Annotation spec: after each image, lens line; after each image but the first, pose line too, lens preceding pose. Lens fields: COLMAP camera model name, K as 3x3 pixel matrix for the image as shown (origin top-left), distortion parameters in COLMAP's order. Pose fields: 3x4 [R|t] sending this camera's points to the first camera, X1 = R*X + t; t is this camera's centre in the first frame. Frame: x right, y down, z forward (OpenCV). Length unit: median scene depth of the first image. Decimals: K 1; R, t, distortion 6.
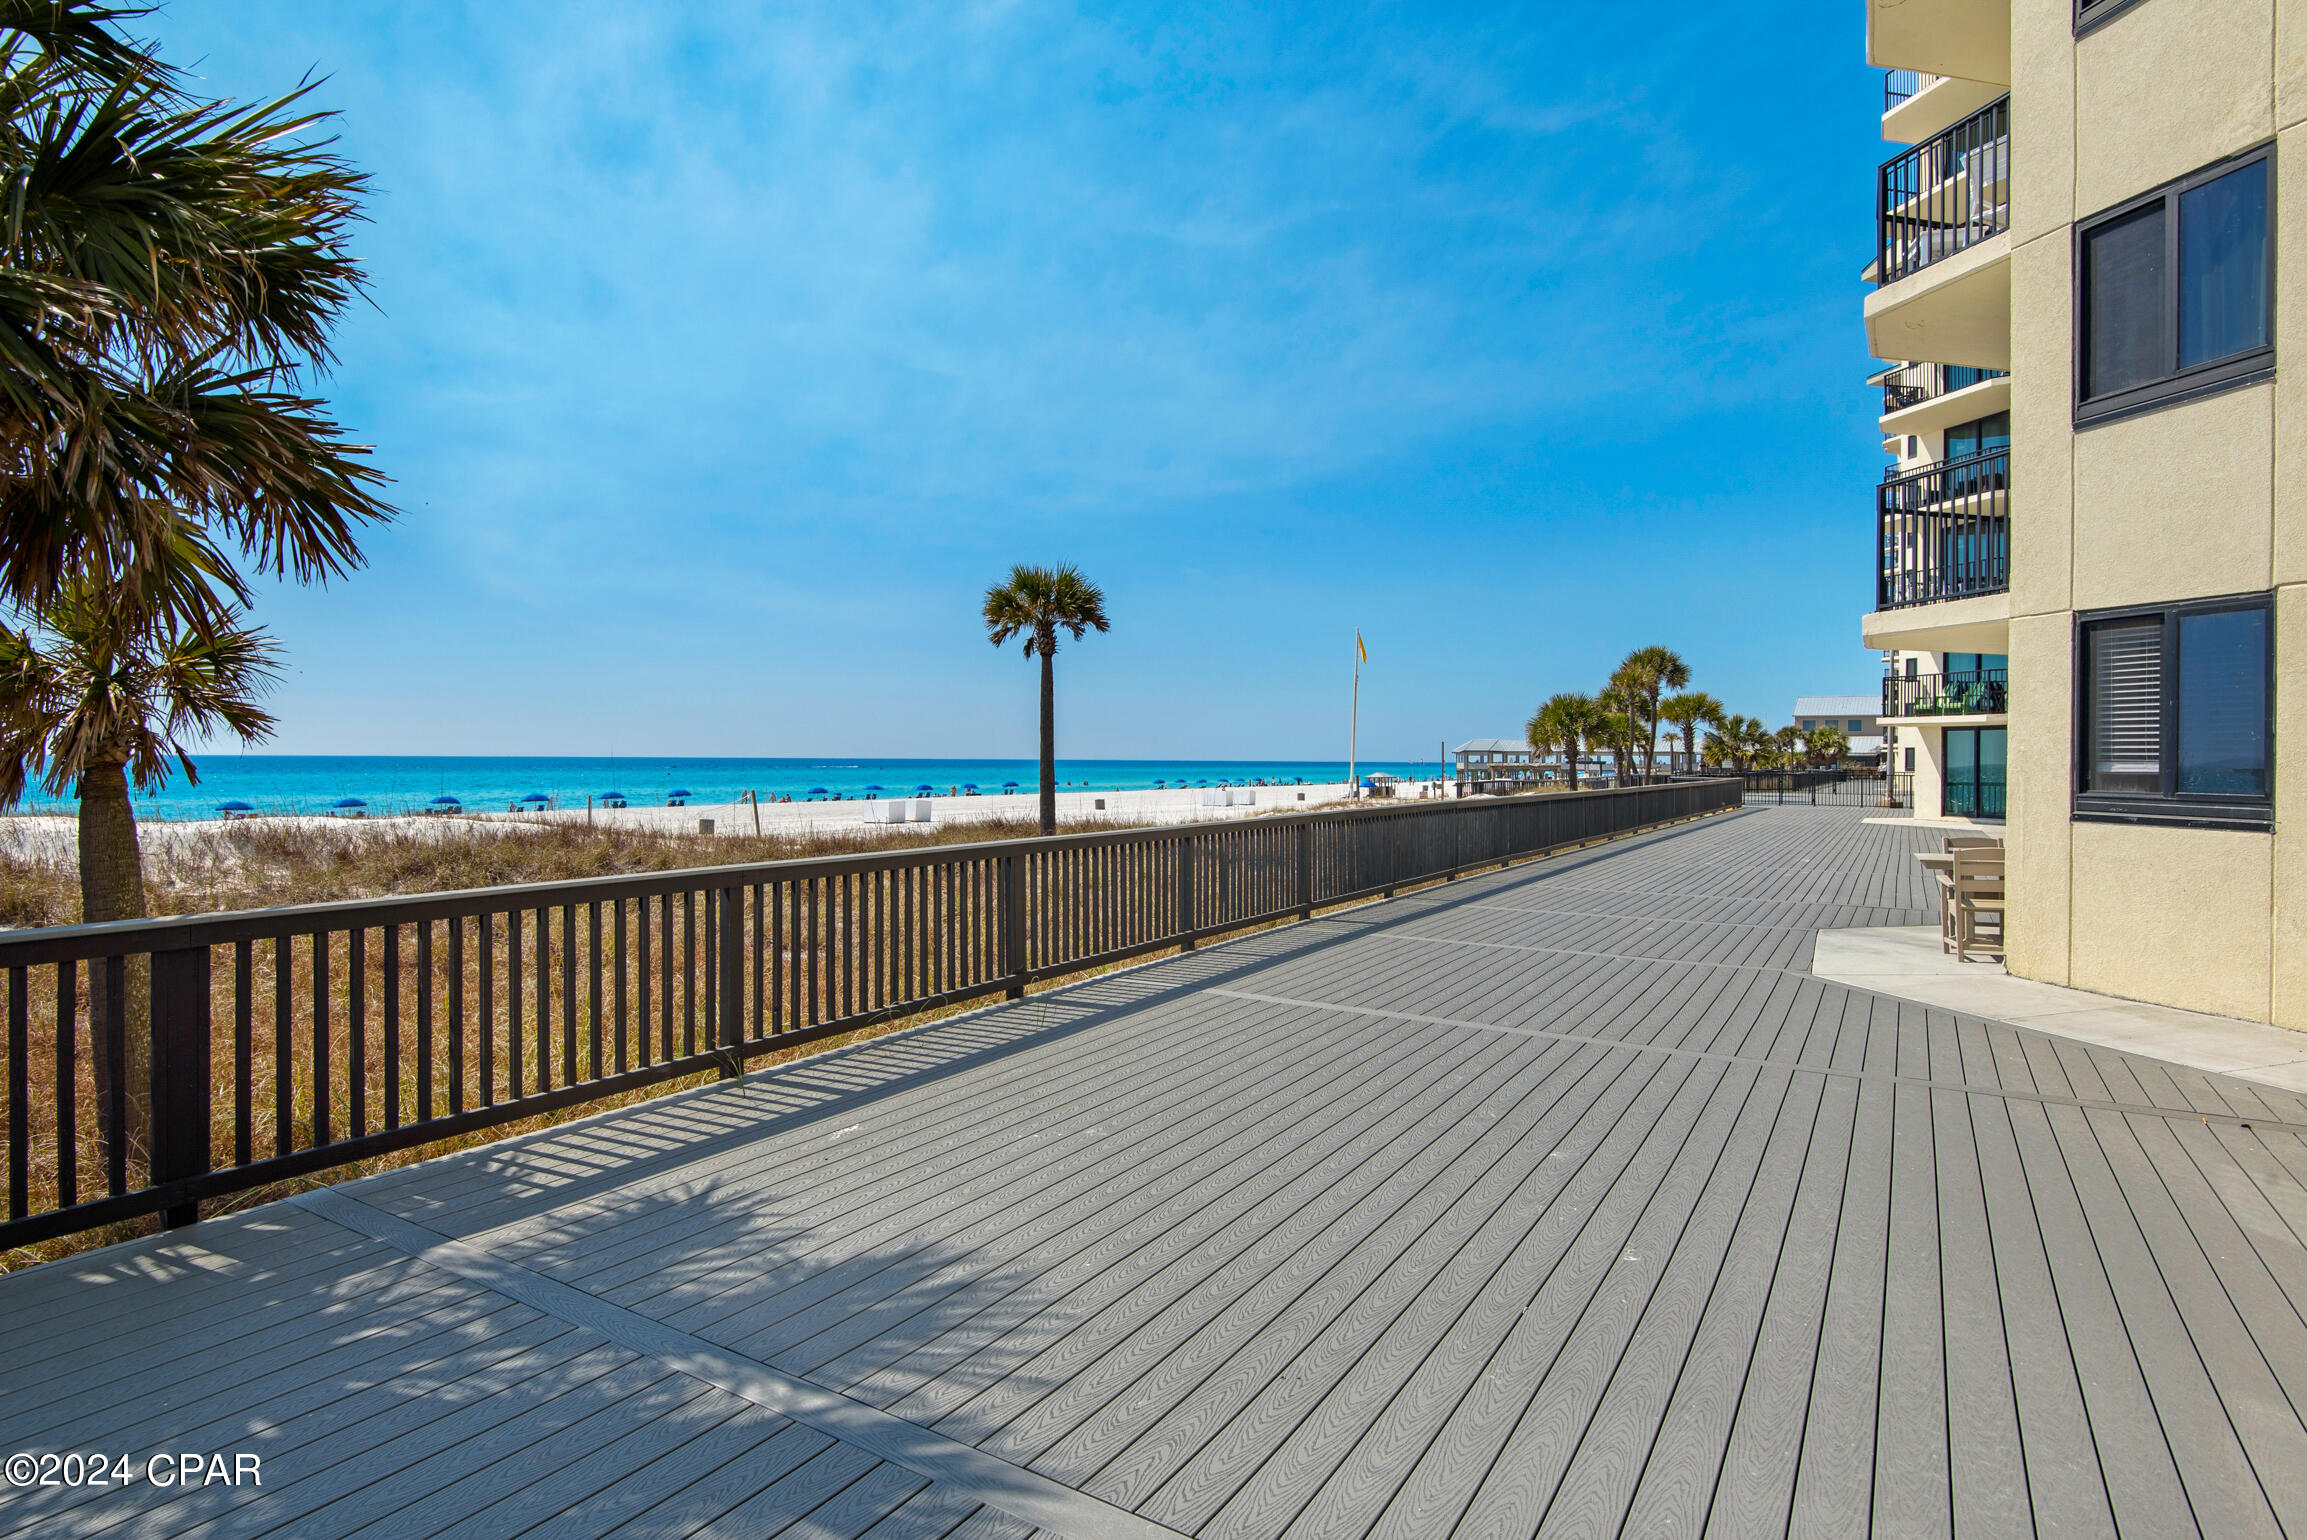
lens RADIAL K [[1191.9, 0, 1153.5], [0, 1191.9, 770.0], [0, 0, 1]] dist [0.020355, -0.000133]
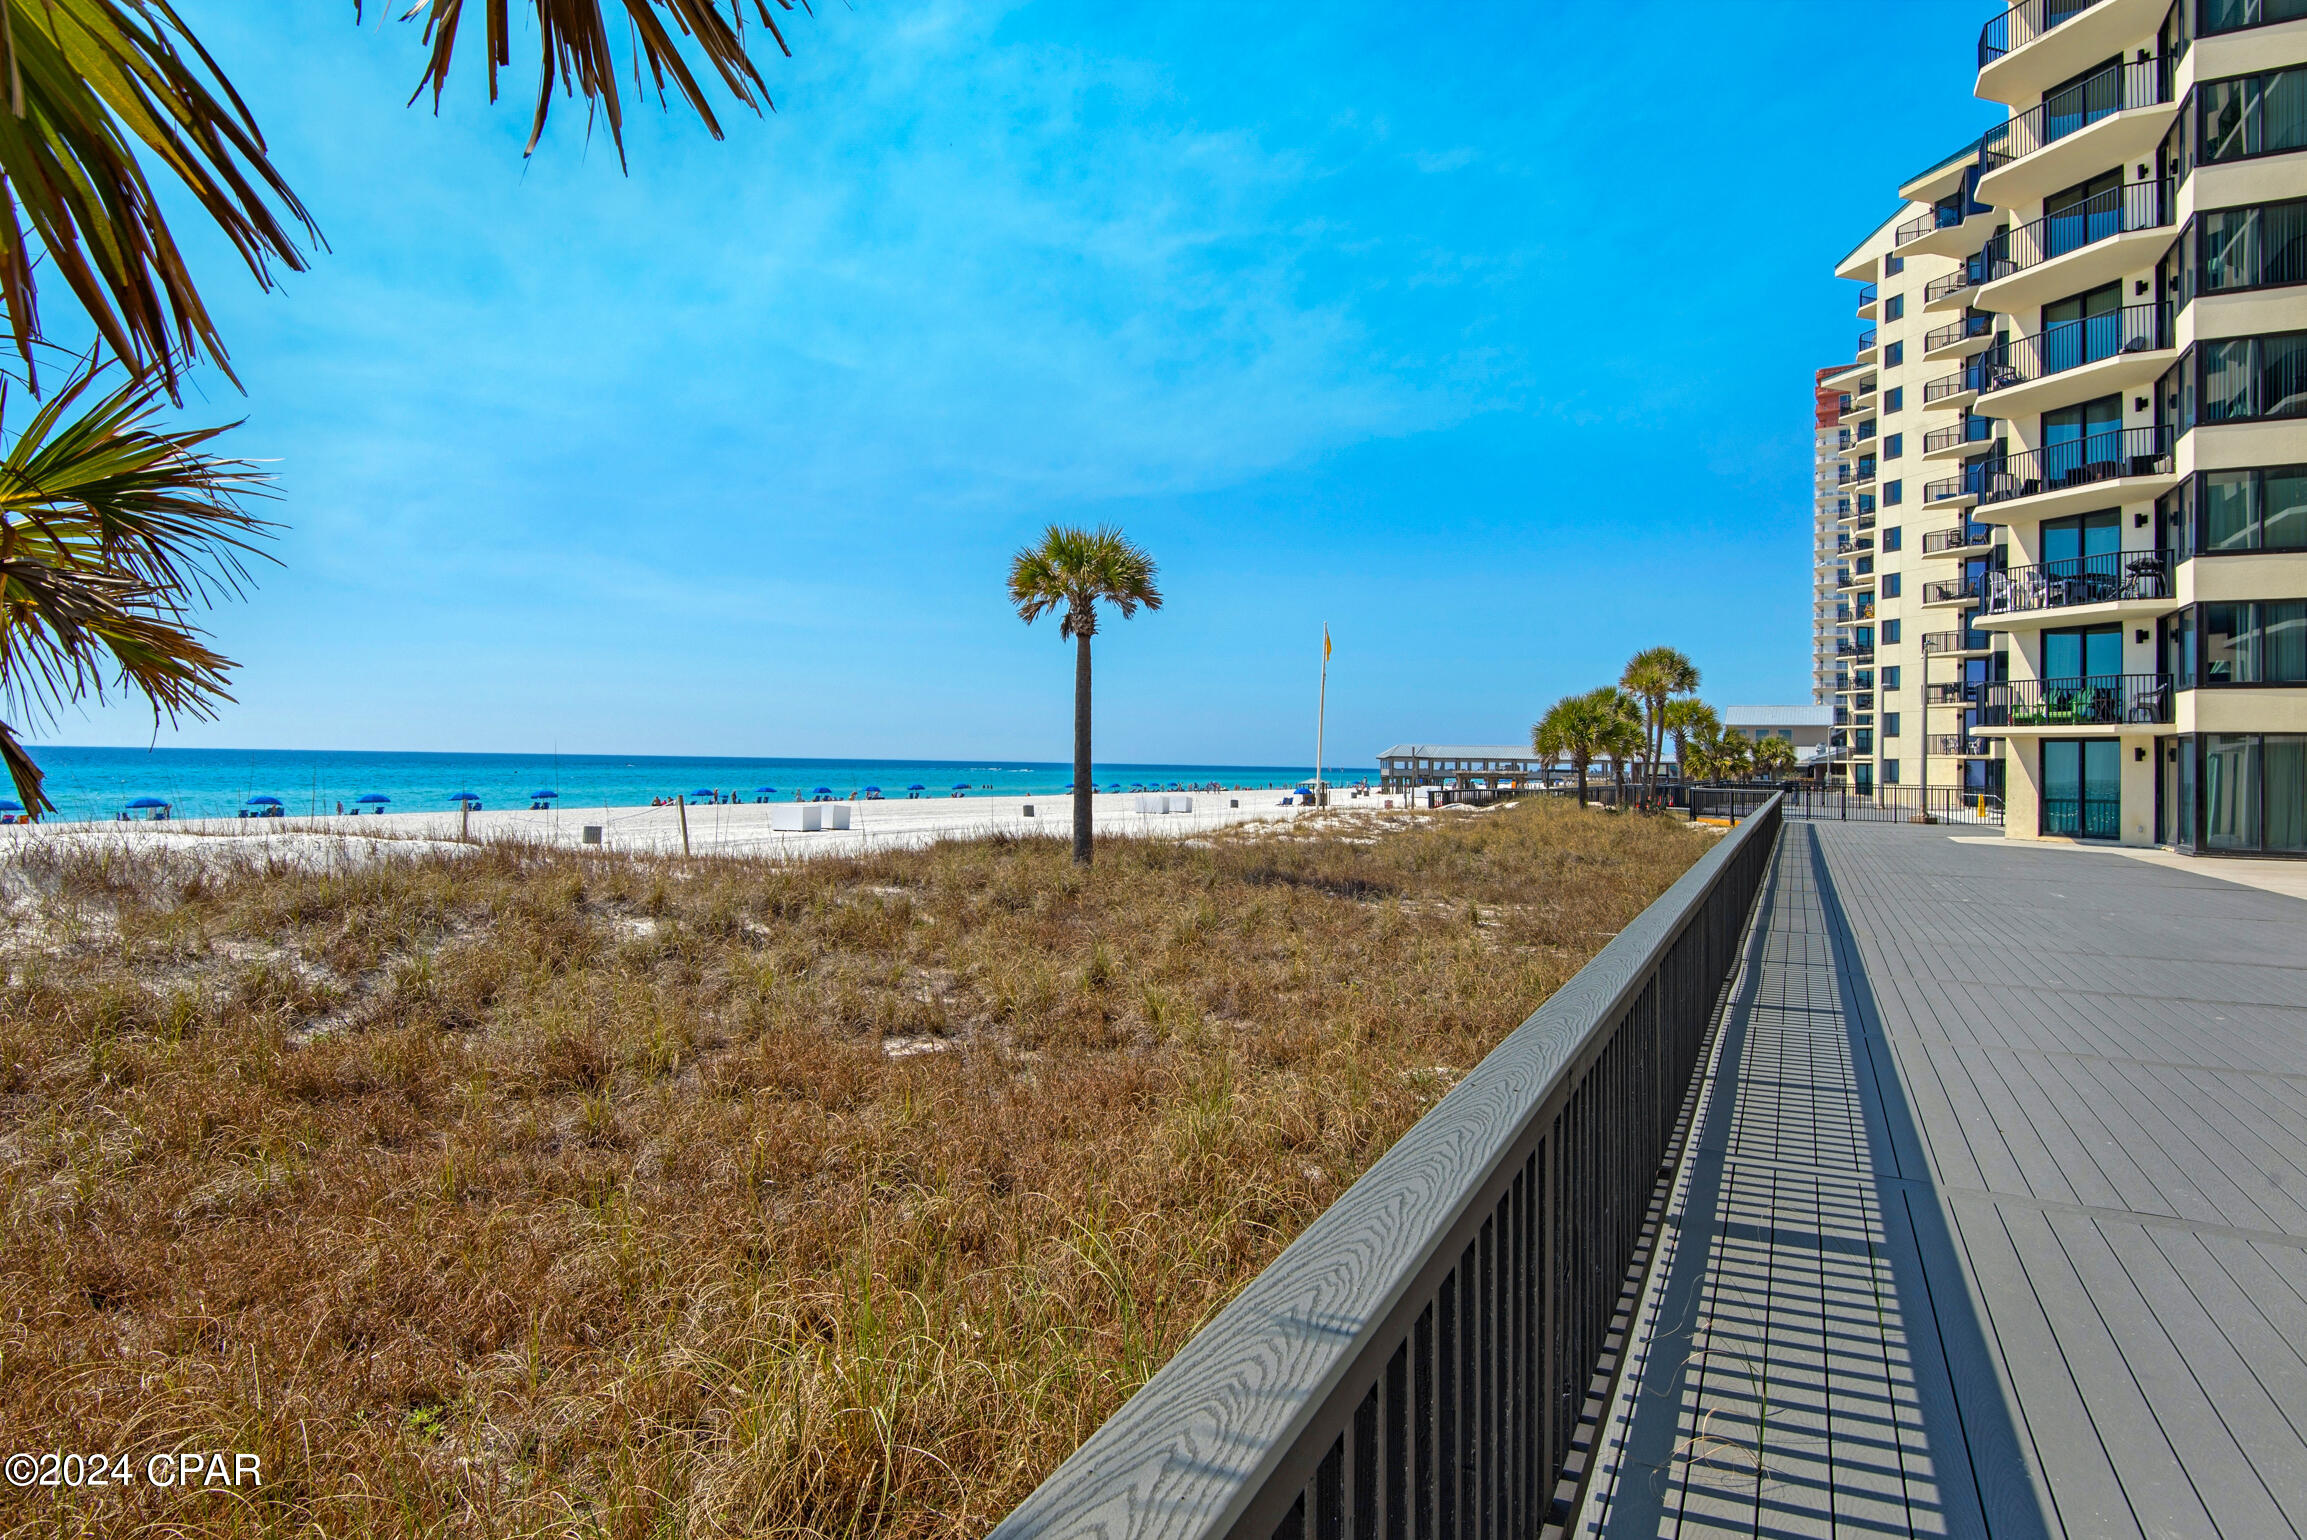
lens RADIAL K [[1236.6, 0, 1152.5], [0, 1236.6, 747.1], [0, 0, 1]] dist [0.038342, -0.027306]
pose [[0.995596, 0.012646, 0.092888, -0.100724], [-0.010686, 0.999710, -0.021563, -0.001349], [-0.093134, 0.020476, 0.995443, 0.118890]]
